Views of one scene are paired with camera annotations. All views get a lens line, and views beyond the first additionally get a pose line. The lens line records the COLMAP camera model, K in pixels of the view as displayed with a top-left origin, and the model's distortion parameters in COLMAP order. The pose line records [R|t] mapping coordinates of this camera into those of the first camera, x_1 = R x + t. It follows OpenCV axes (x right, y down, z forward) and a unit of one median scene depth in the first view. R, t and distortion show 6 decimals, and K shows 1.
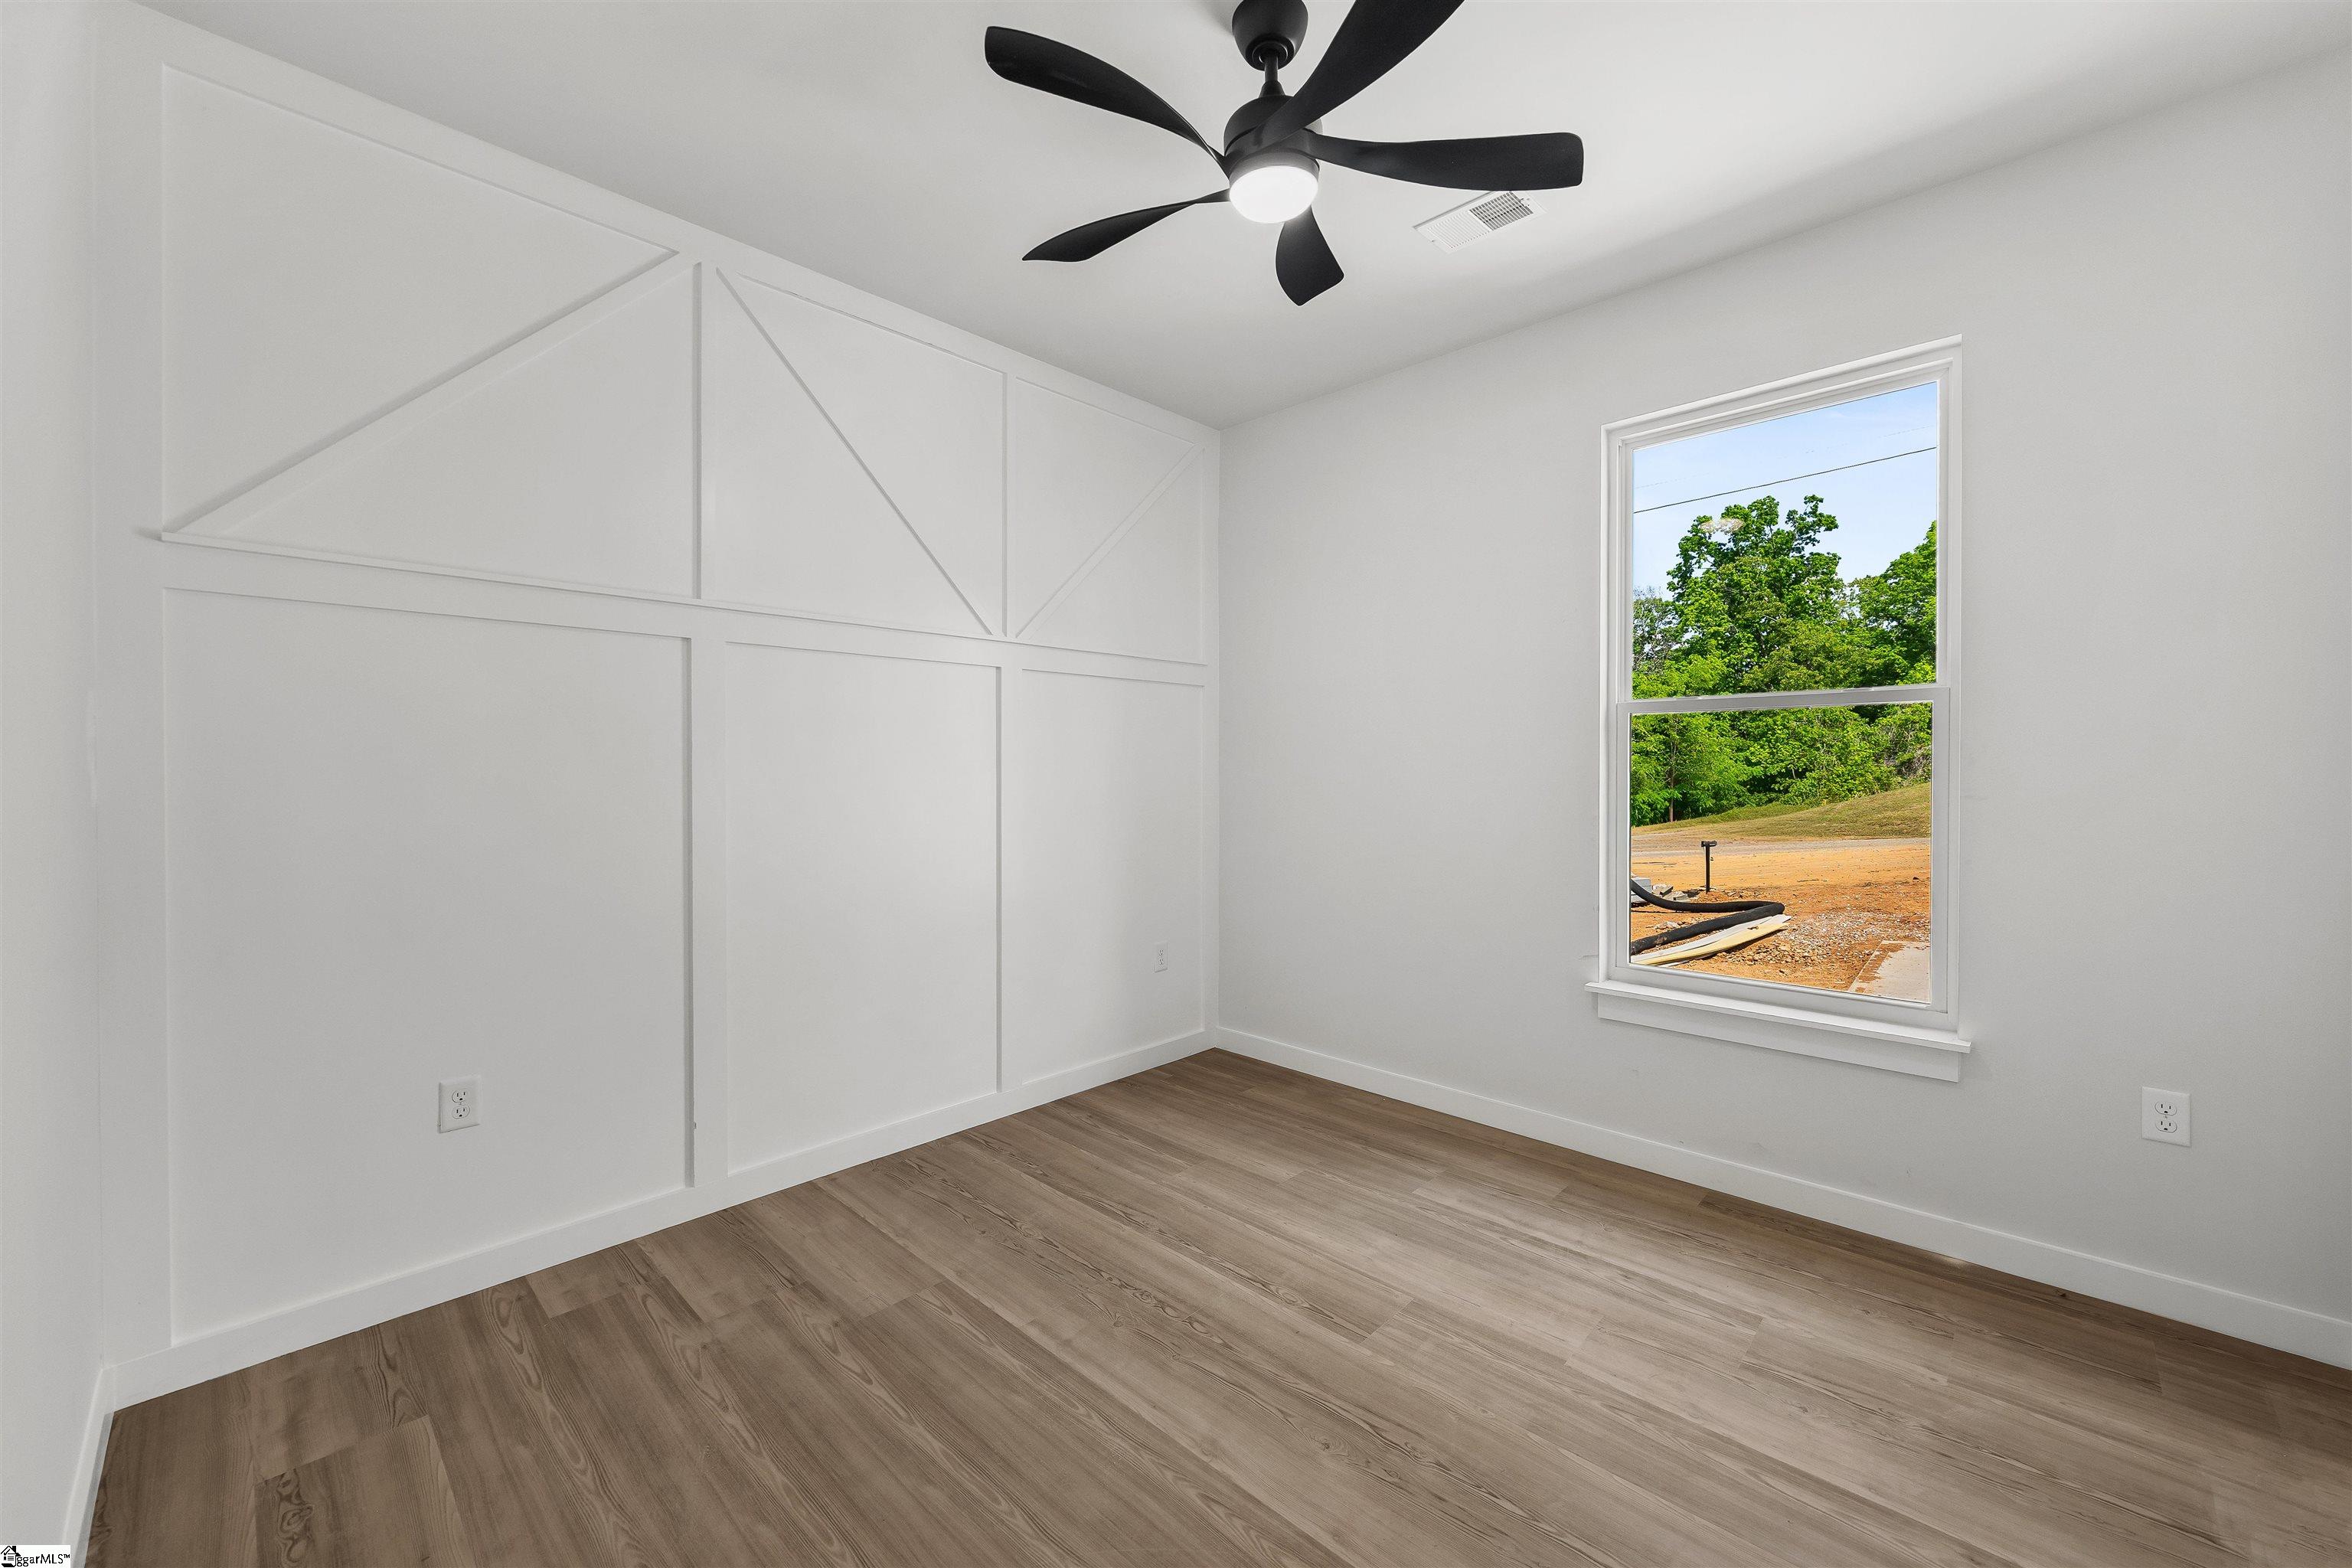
lens RADIAL K [[915.0, 0, 1163.8], [0, 915.0, 771.8], [0, 0, 1]] dist [0.000609, 0.000062]
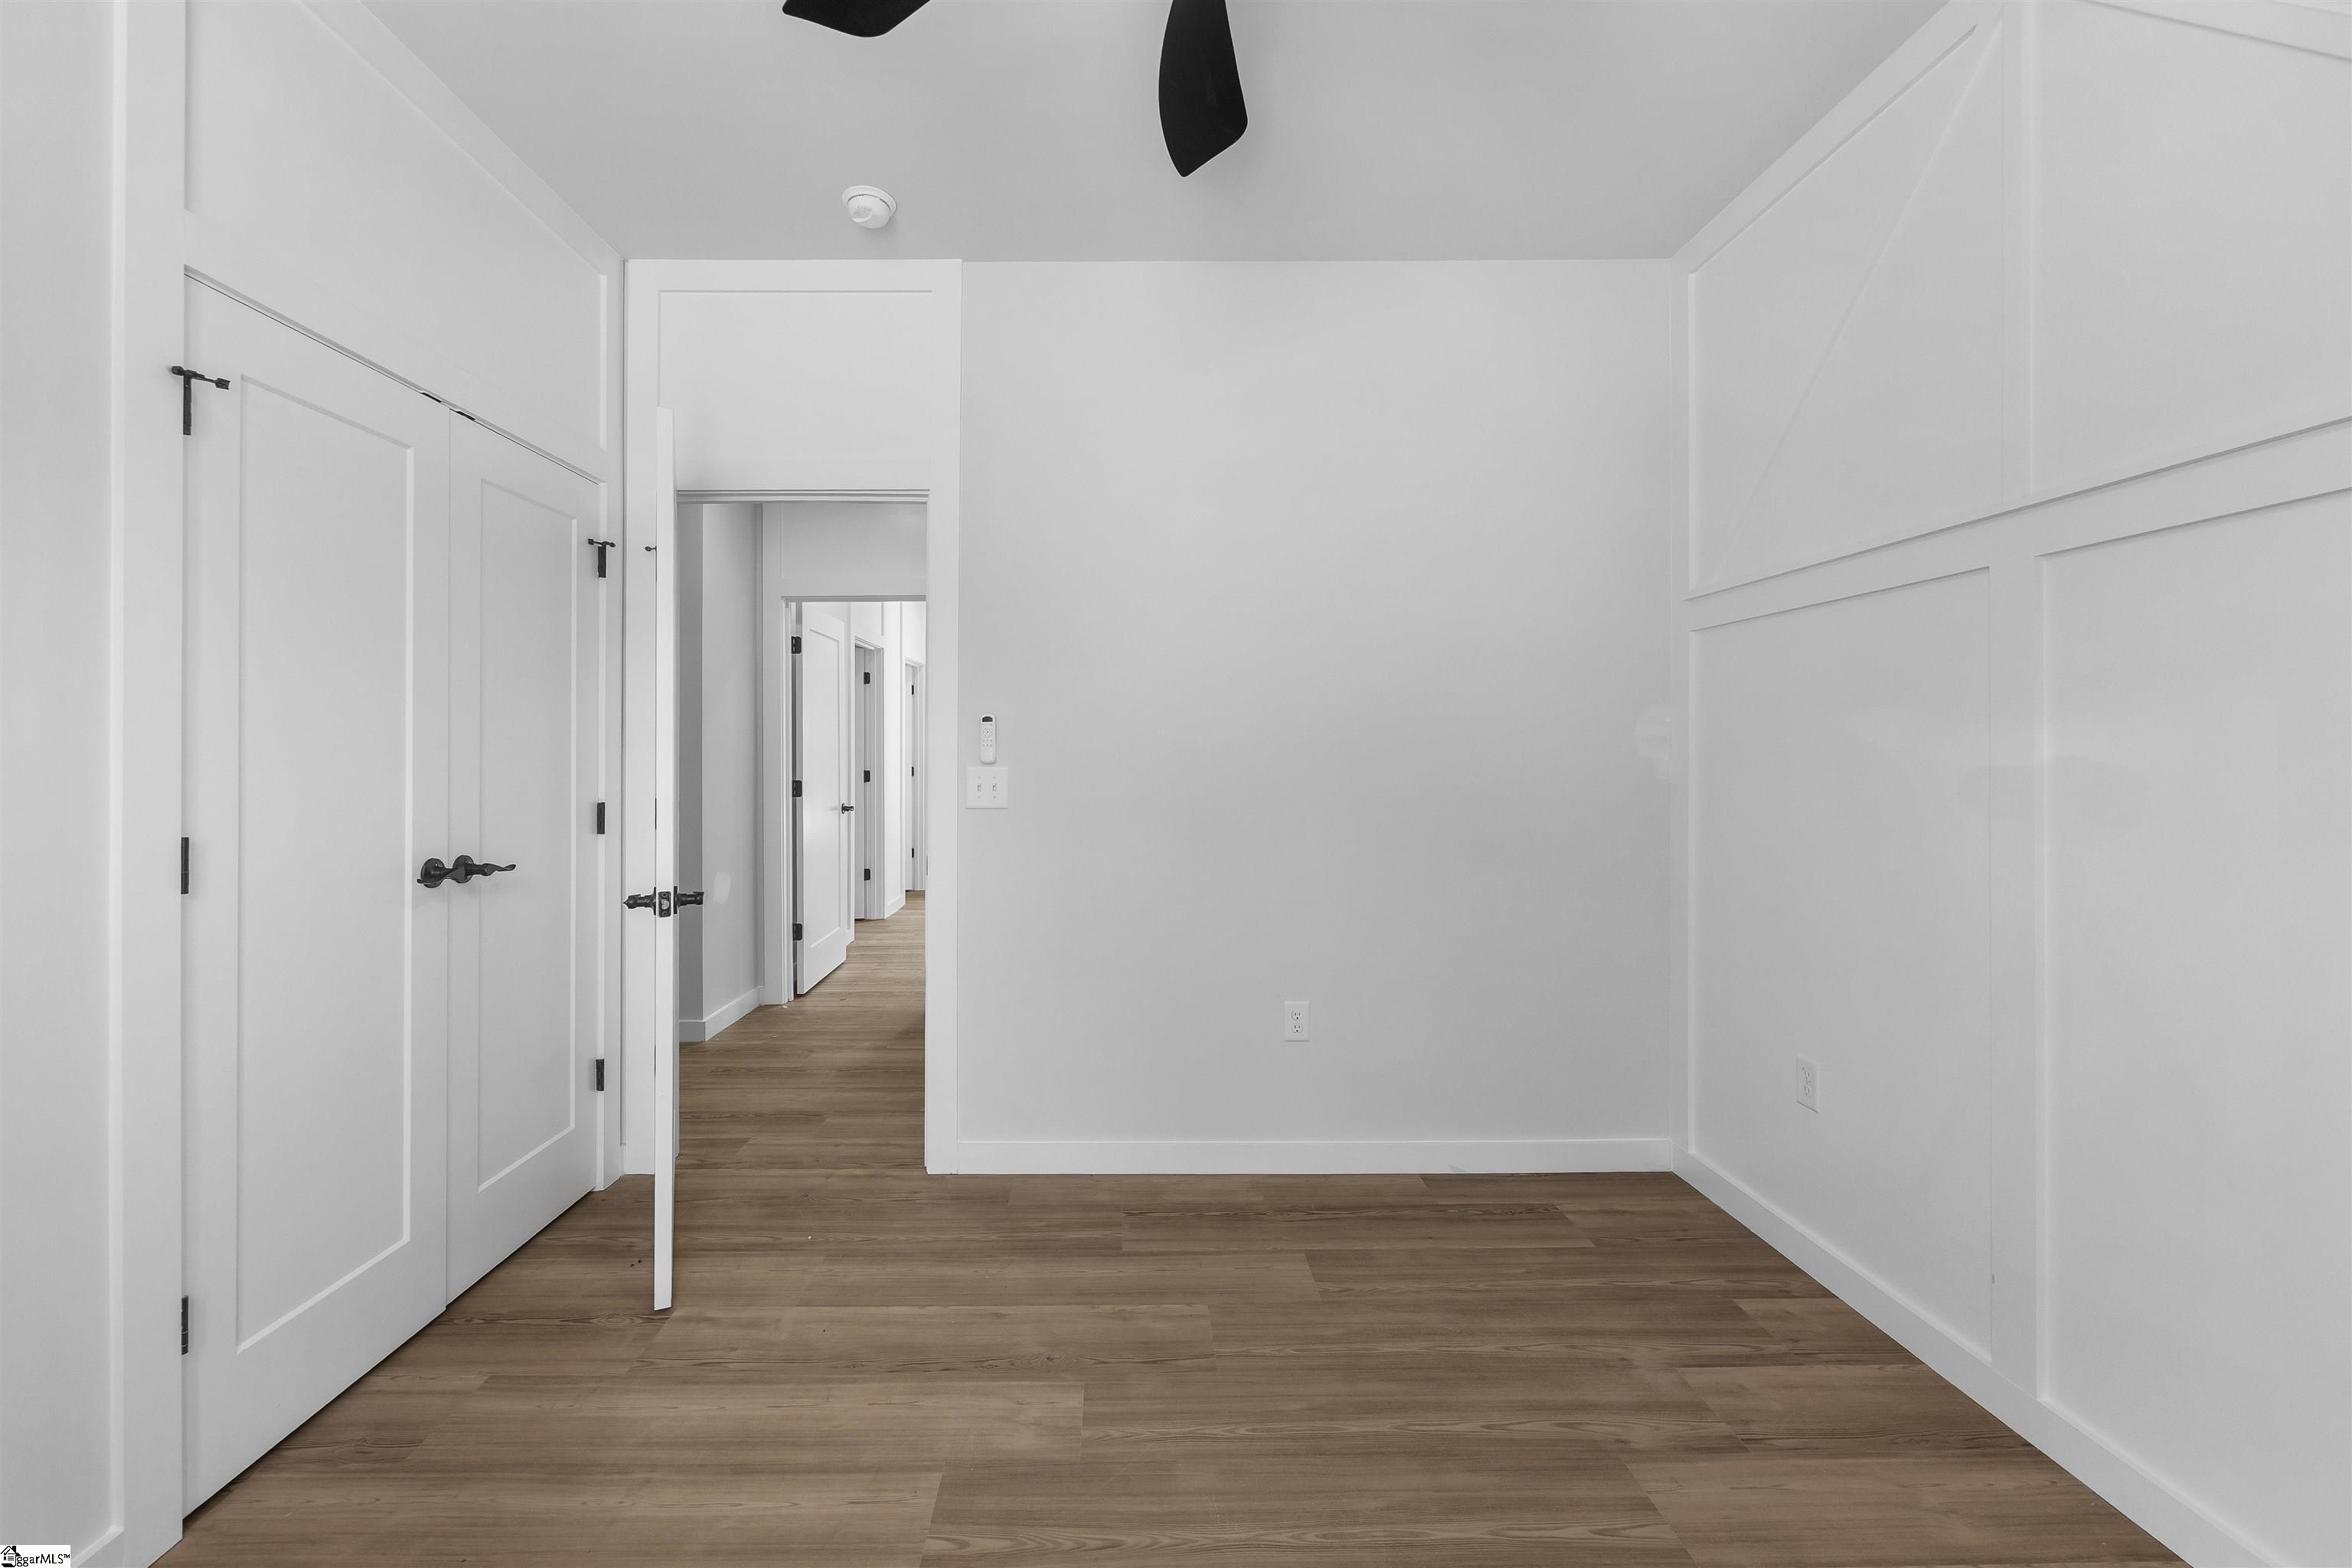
lens RADIAL K [[956.5, 0, 1137.5], [0, 956.5, 752.0], [0, 0, 1]] dist [0.000630, 0.000007]
pose [[-0.709269, -0.000548, -0.704937, 0.611348], [0.002021, 0.999994, -0.002810, -0.005351], [0.704935, -0.003418, -0.709264, 1.464239]]
